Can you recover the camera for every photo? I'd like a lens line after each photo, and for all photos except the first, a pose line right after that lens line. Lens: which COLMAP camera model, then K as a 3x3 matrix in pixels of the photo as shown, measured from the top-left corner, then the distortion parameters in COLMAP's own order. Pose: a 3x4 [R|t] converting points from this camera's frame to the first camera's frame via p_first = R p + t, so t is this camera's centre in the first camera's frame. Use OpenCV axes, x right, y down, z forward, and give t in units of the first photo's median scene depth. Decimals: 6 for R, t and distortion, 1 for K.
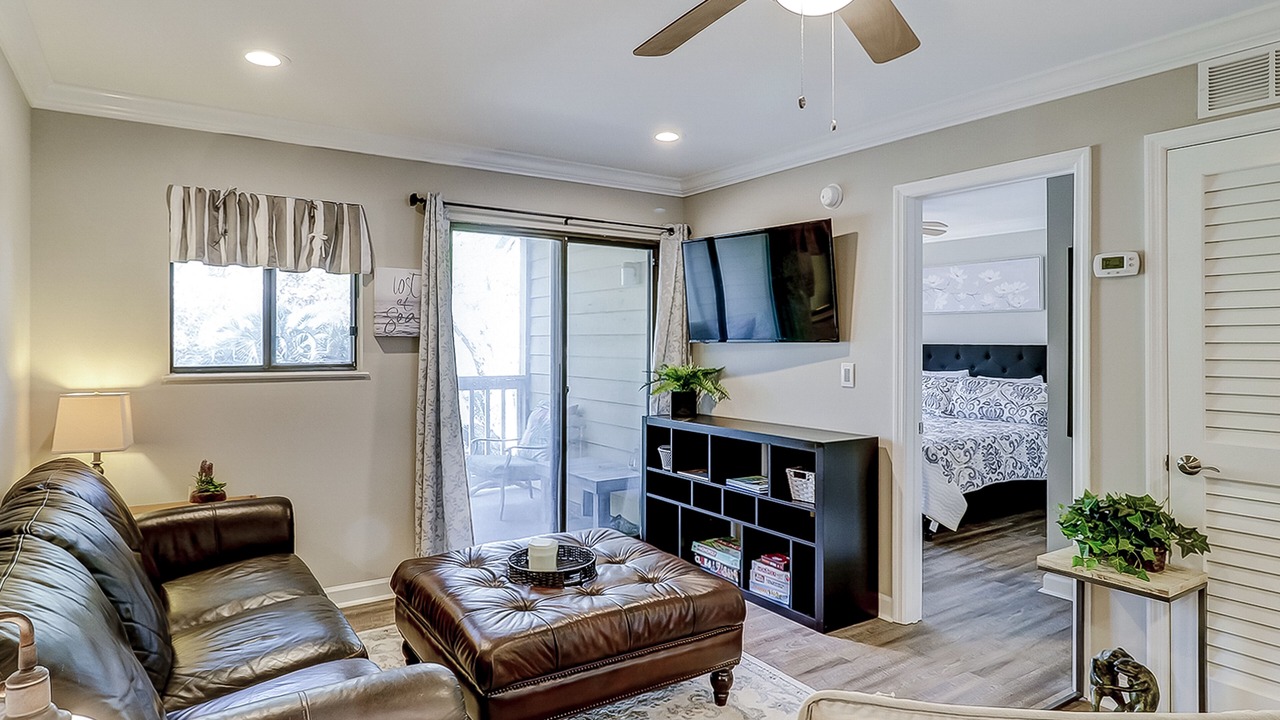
lens RADIAL K [[721.9, 0, 640.2], [0, 721.9, 349.7], [0, 0, 1]] dist [-0.007053, 0.001426]
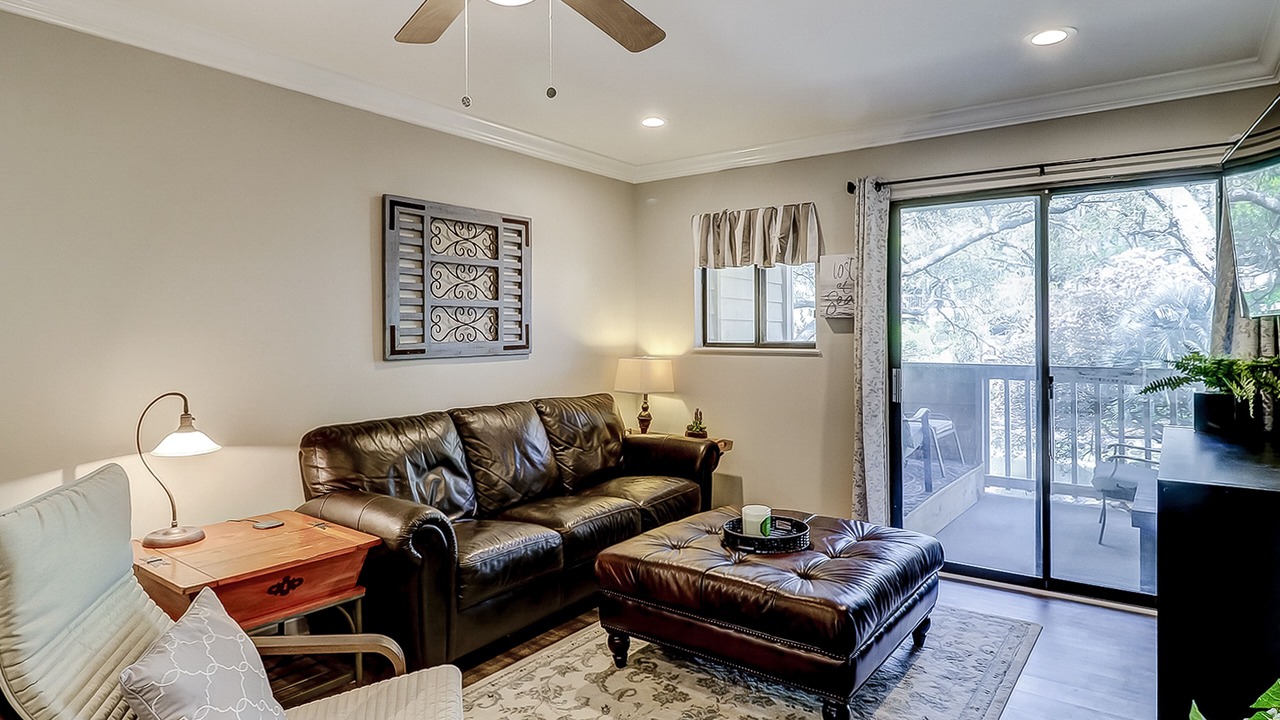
lens RADIAL K [[721.9, 0, 637.6], [0, 721.9, 352.9], [0, 0, 1]] dist [-0.007053, 0.001426]
pose [[0.328002, 0.021383, -0.944435, 0.588978], [-0.013853, 0.999745, 0.017824, 0.019023], [0.944576, 0.007237, 0.328214, 0.364768]]
